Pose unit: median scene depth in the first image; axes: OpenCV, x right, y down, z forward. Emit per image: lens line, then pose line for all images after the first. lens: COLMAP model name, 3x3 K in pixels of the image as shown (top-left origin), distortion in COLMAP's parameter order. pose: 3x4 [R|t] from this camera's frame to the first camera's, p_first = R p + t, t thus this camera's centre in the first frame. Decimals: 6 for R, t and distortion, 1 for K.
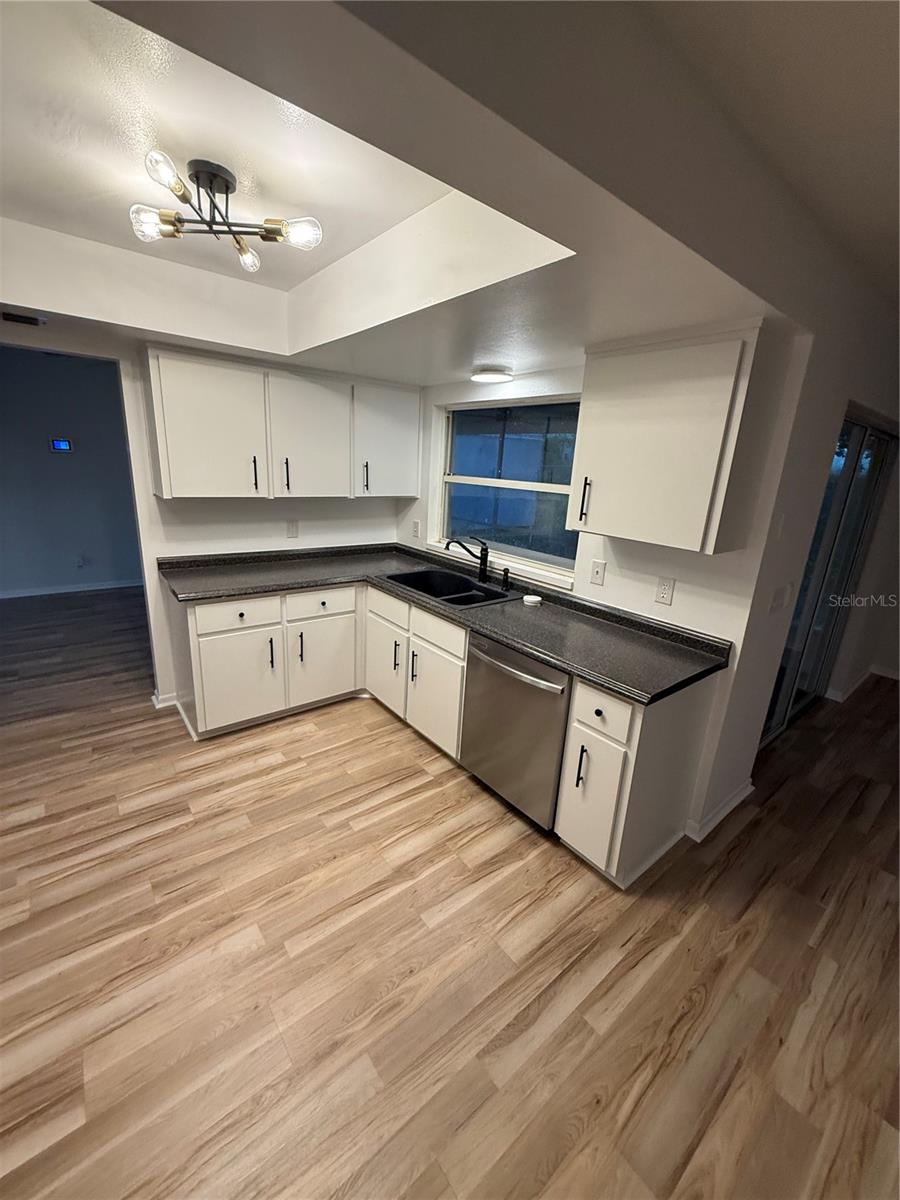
lens RADIAL K [[474.5, 0, 446.6], [0, 474.5, 599.1], [0, 0, 1]] dist [-0.002314, 0.000341]
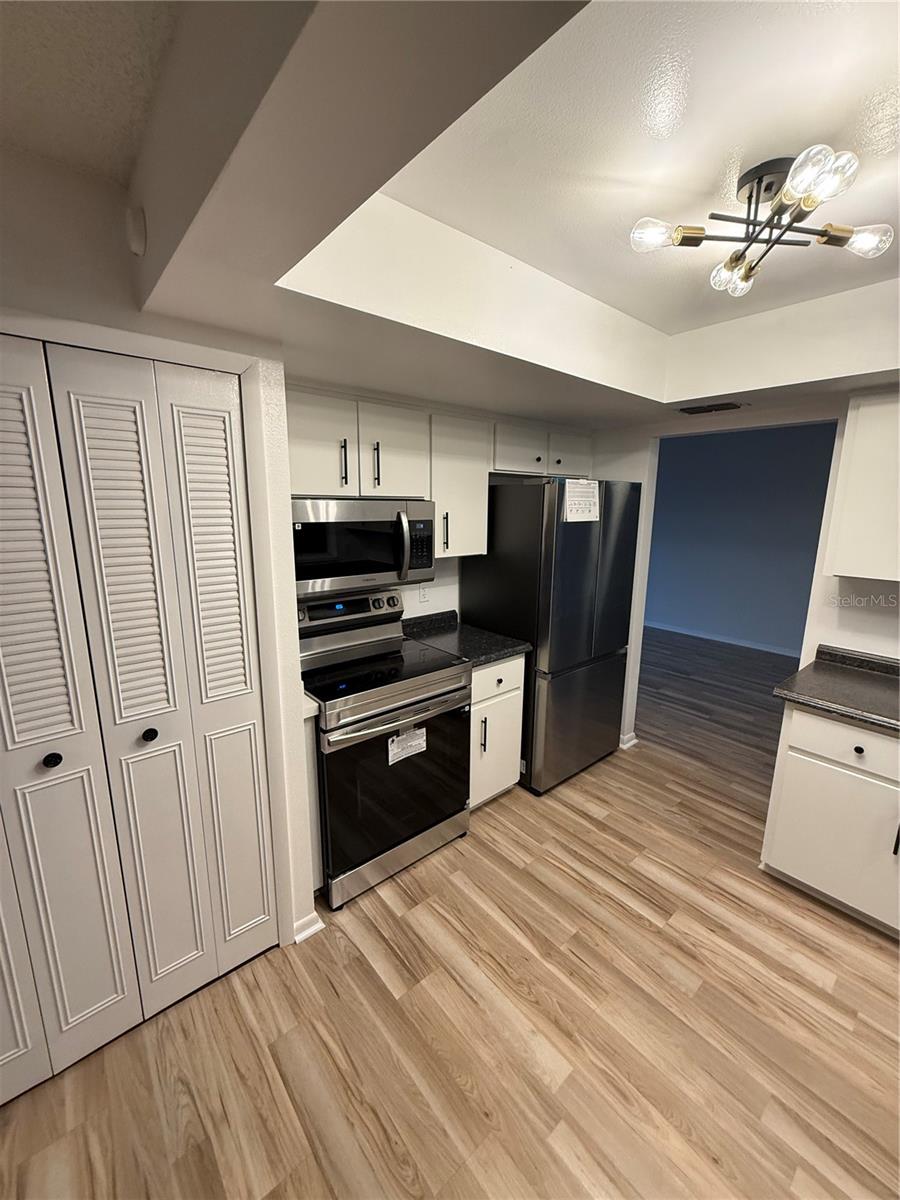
lens RADIAL K [[474.5, 0, 446.6], [0, 474.5, 599.1], [0, 0, 1]] dist [-0.002314, 0.000341]
pose [[0.033934, 0.145541, -0.988770, 0.226521], [-0.284169, 0.949911, 0.130068, -0.110782], [0.958174, 0.276564, 0.073593, 0.385977]]
